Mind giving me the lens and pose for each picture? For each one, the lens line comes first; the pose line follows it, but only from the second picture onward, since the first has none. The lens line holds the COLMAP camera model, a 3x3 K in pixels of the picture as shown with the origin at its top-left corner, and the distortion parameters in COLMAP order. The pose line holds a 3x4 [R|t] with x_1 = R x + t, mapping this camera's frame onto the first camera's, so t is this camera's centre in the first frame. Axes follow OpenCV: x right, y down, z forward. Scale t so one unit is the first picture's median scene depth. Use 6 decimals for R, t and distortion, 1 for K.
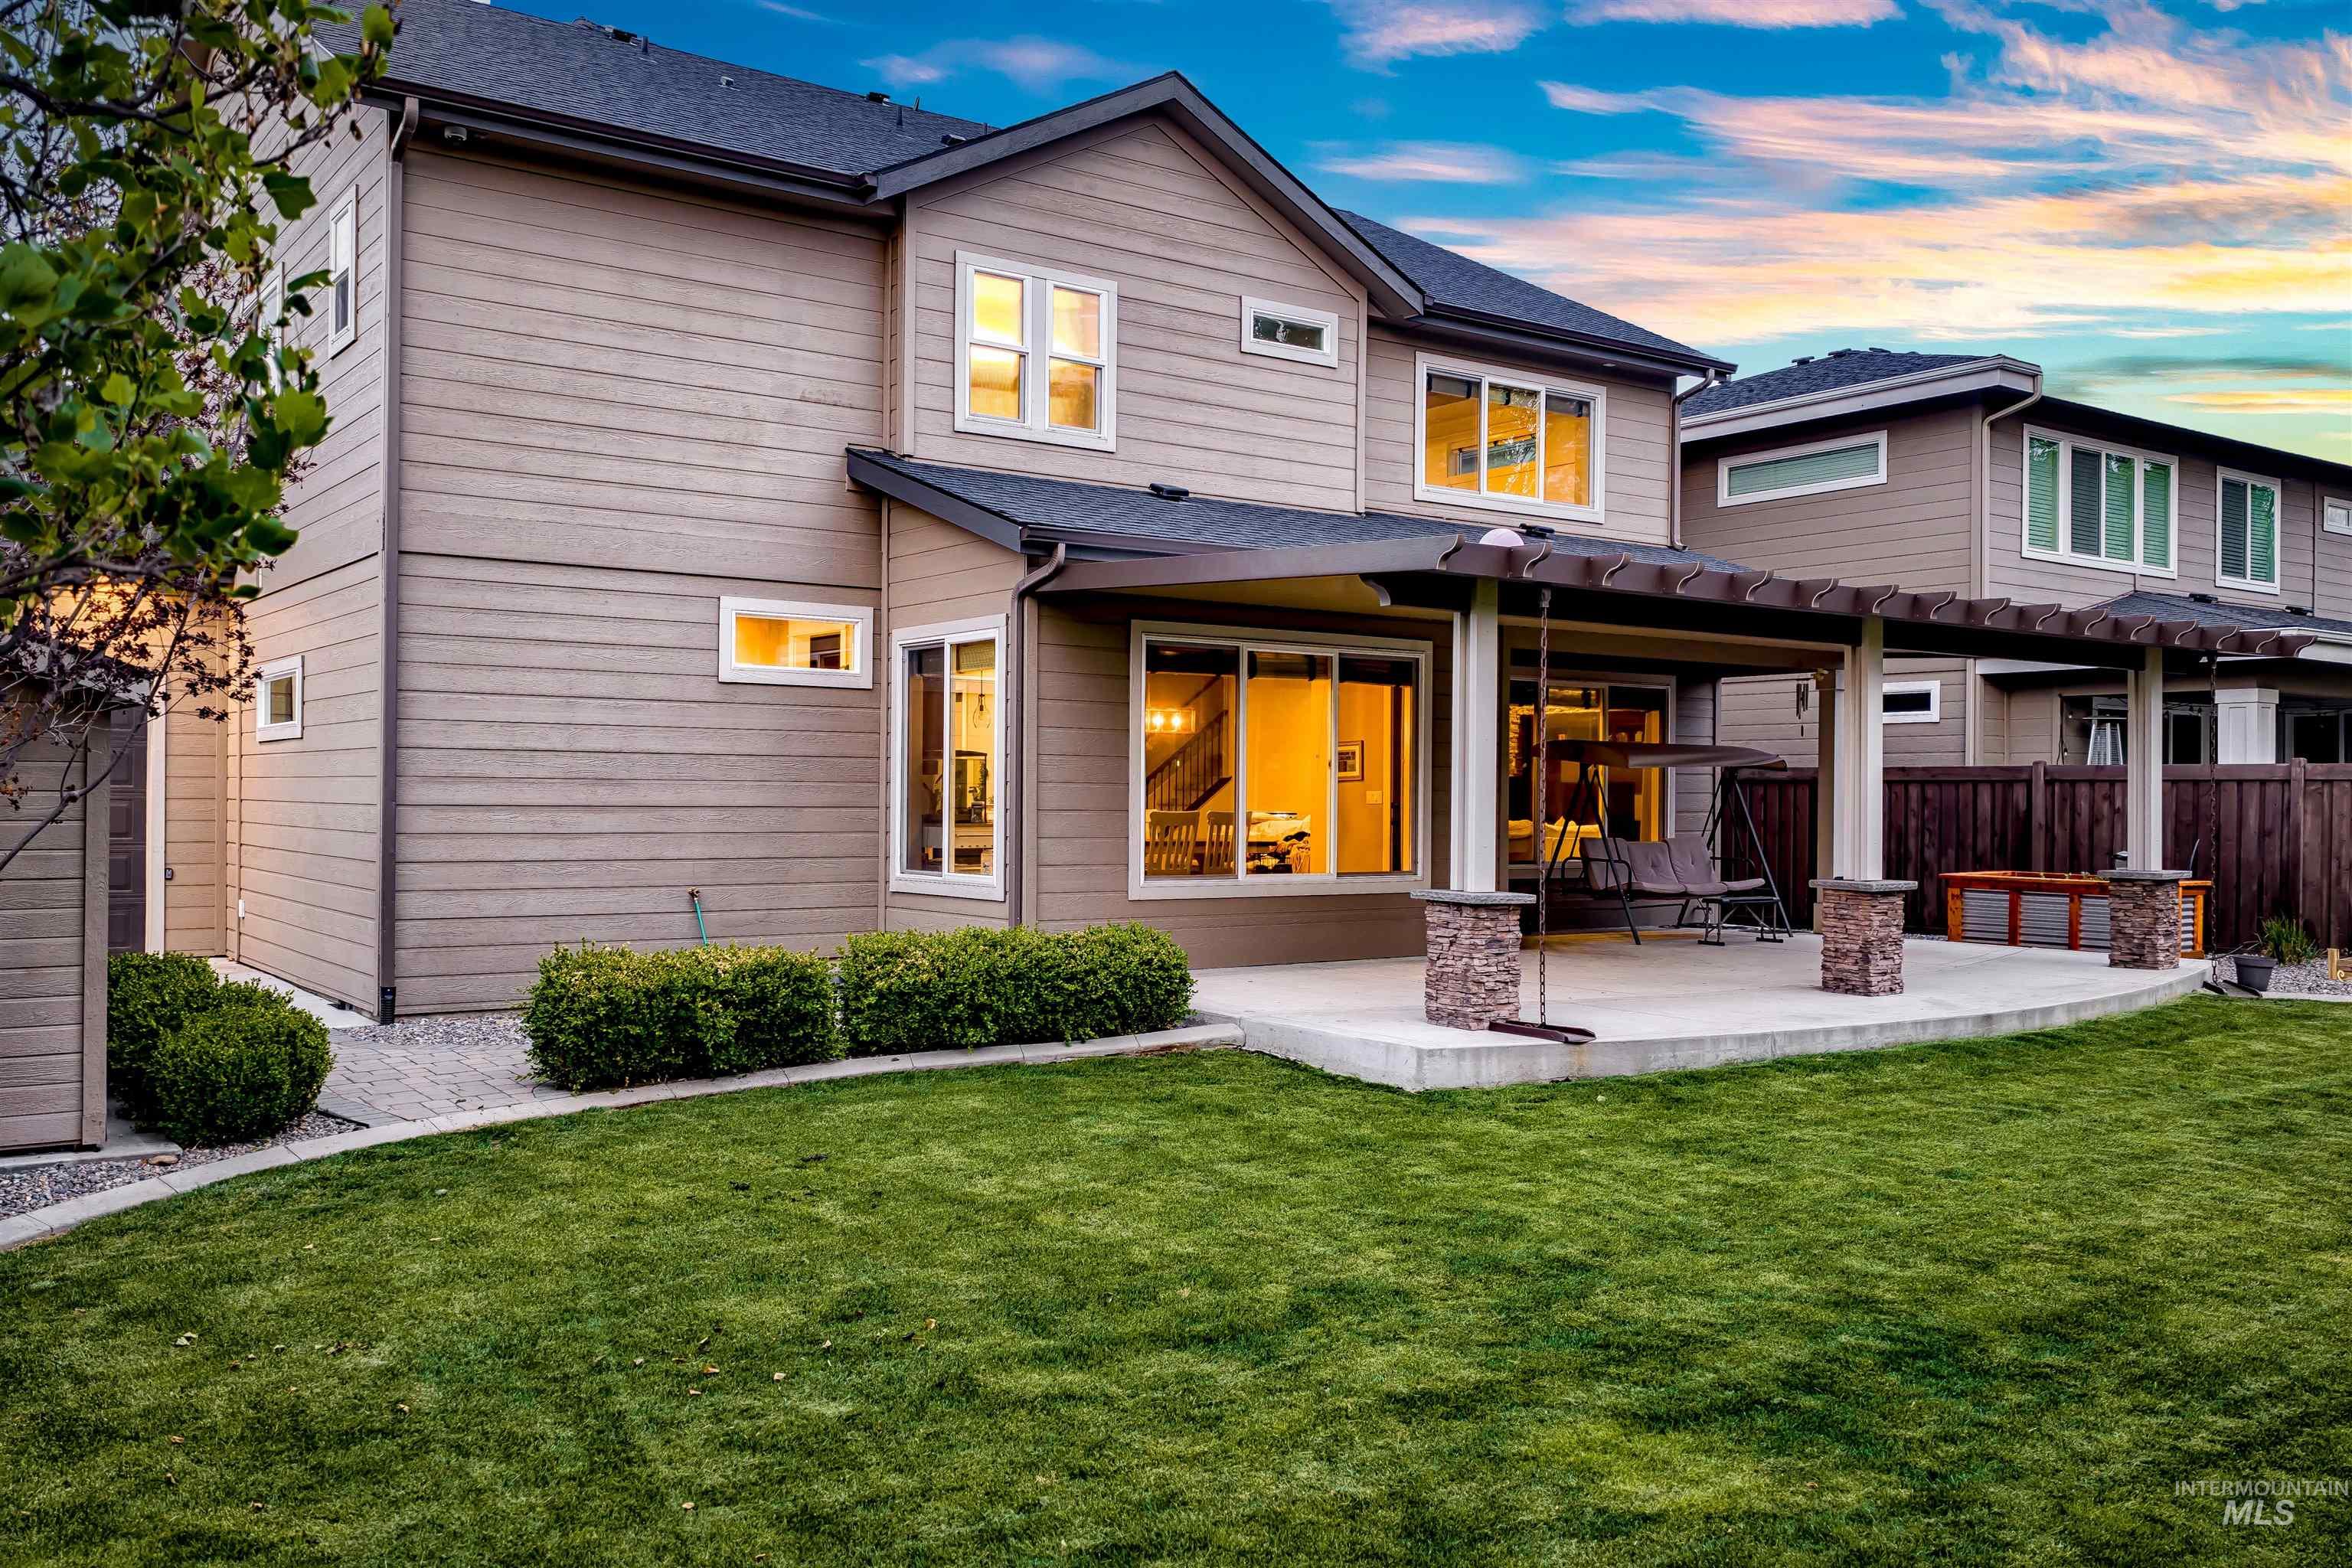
lens RADIAL K [[1962.4, 0, 1166.3], [0, 1962.4, 788.7], [0, 0, 1]] dist [-0.031018, -0.008207]
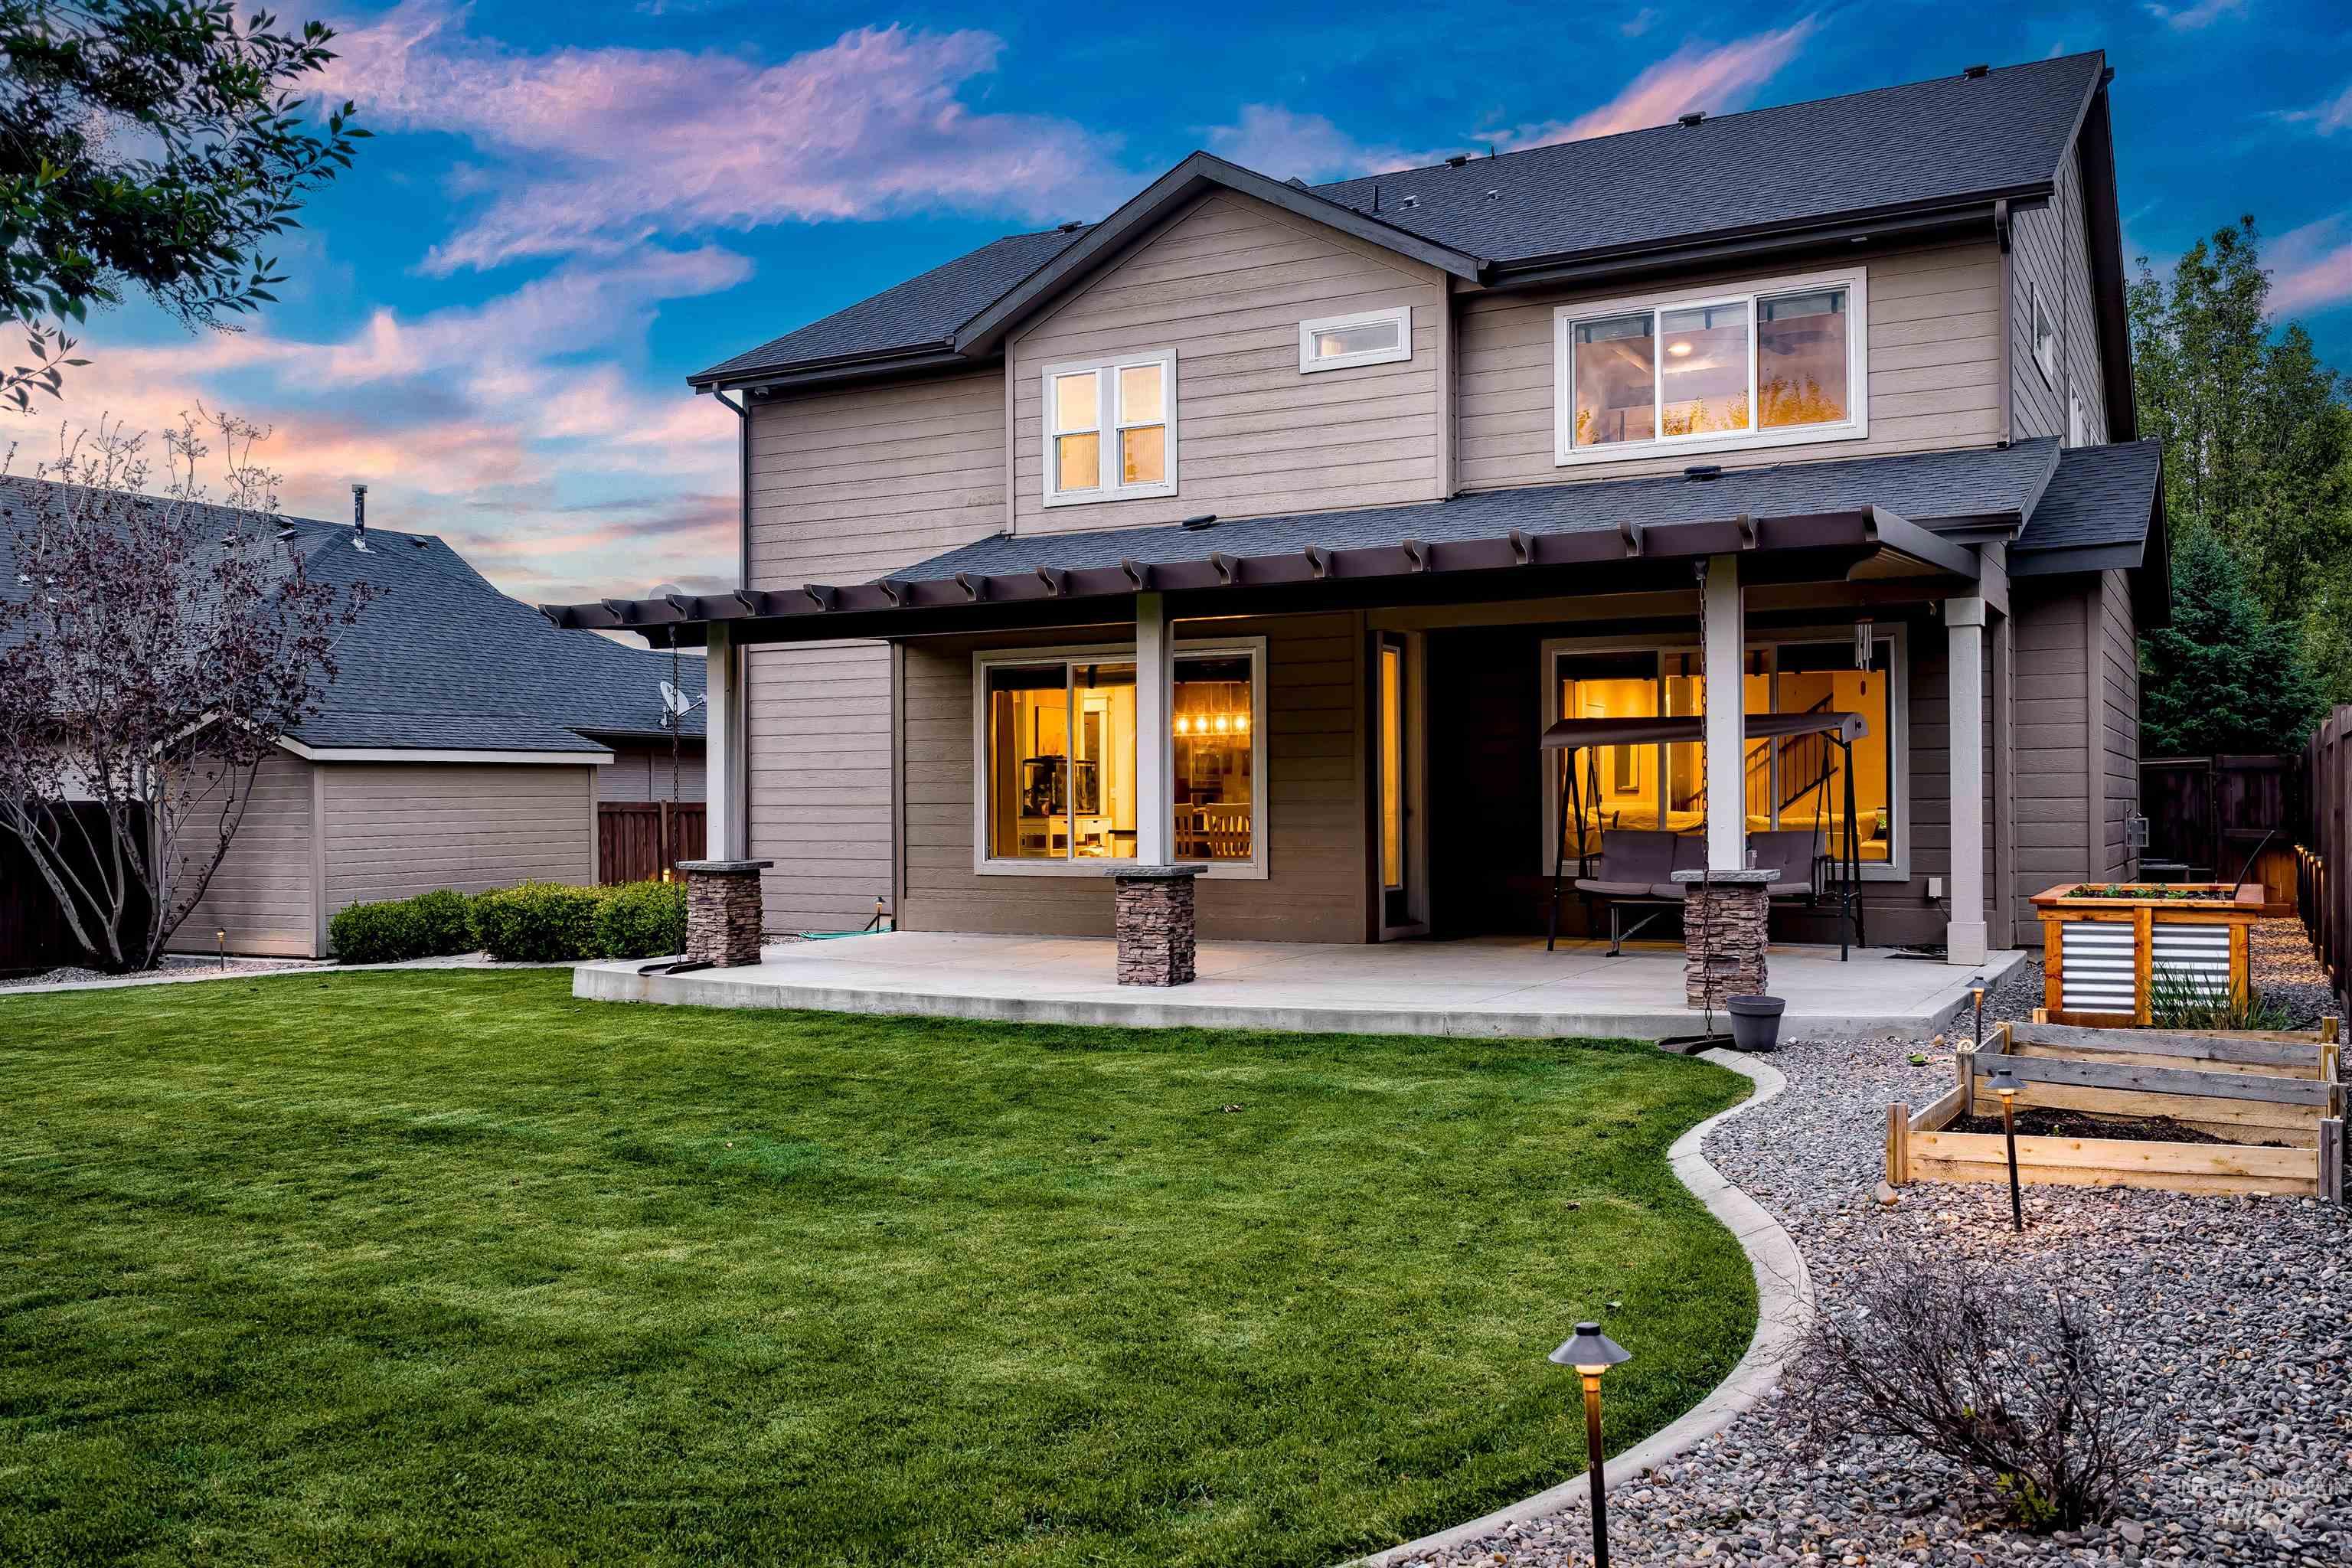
lens RADIAL K [[1962.4, 0, 1166.3], [0, 1962.4, 788.7], [0, 0, 1]] dist [-0.031018, -0.008207]
pose [[0.428215, -0.020775, -0.903438, 1.034208], [0.015606, 0.999757, -0.015593, 0.020741], [0.903542, -0.007422, 0.428435, 0.502665]]
